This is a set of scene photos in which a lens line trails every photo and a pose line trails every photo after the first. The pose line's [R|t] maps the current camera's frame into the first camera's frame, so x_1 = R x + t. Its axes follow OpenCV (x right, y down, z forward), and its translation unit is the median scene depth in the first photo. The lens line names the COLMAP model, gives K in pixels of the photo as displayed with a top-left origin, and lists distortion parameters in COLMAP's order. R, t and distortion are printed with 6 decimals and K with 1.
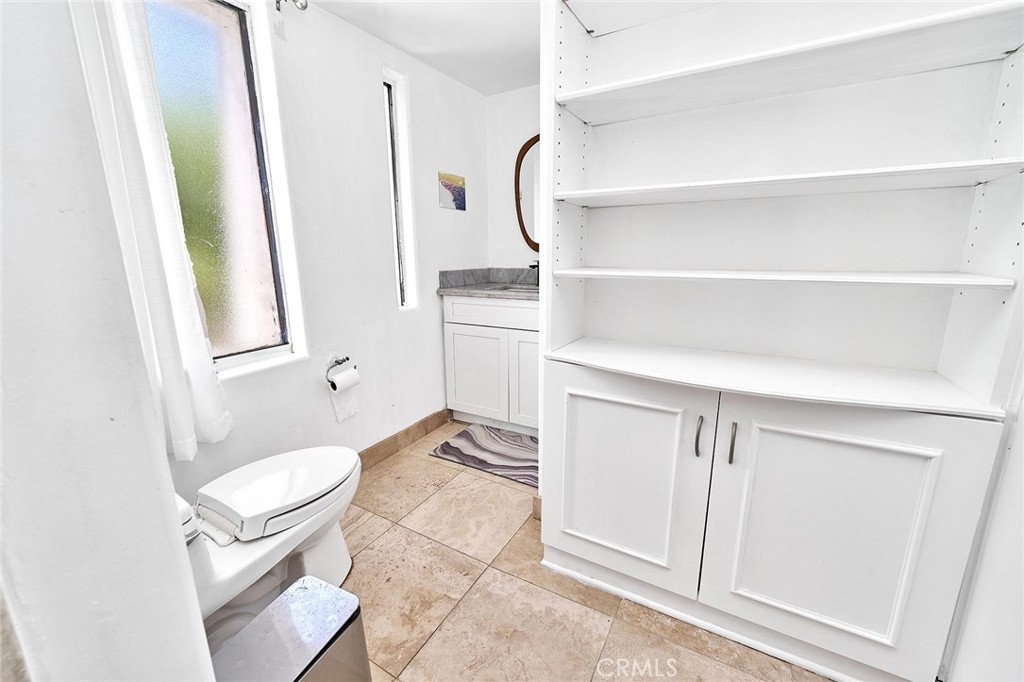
lens RADIAL K [[417.0, 0, 517.7], [0, 417.0, 338.6], [0, 0, 1]] dist [0.000174, 0.000119]
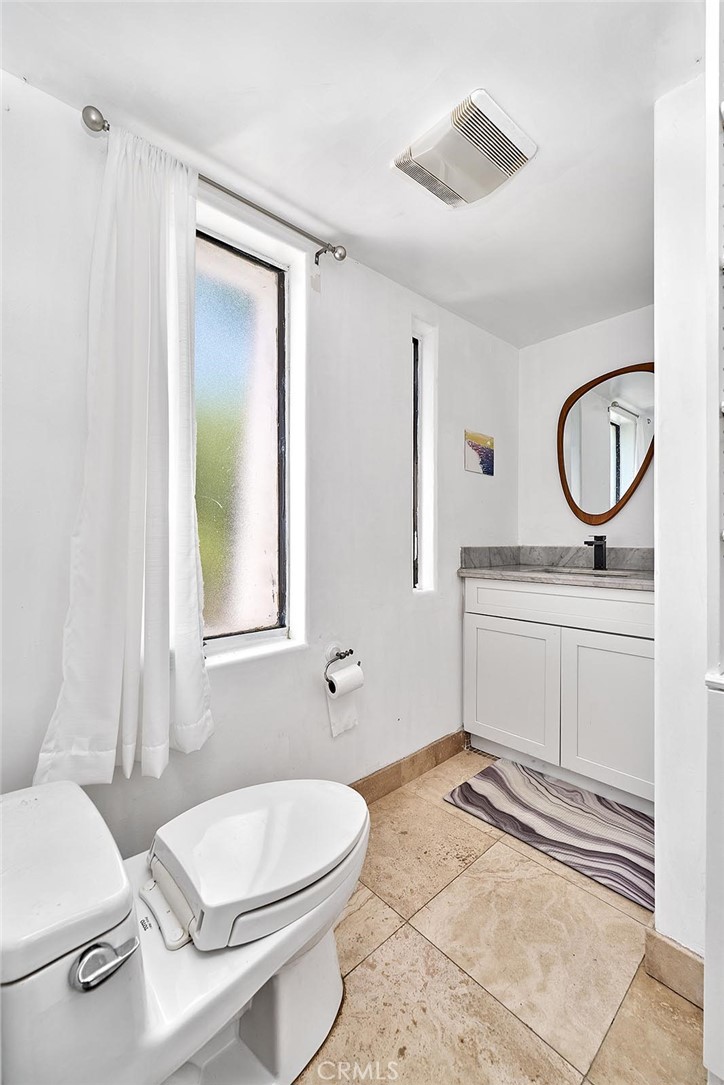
lens RADIAL K [[441.9, 0, 367.2], [0, 441.9, 537.7], [0, 0, 1]] dist [0.000174, 0.000119]
pose [[0.954560, 0.008711, -0.297893, -0.135724], [-0.071354, 0.977180, -0.200070, 0.003422], [0.289352, 0.212235, 0.933398, 0.195508]]
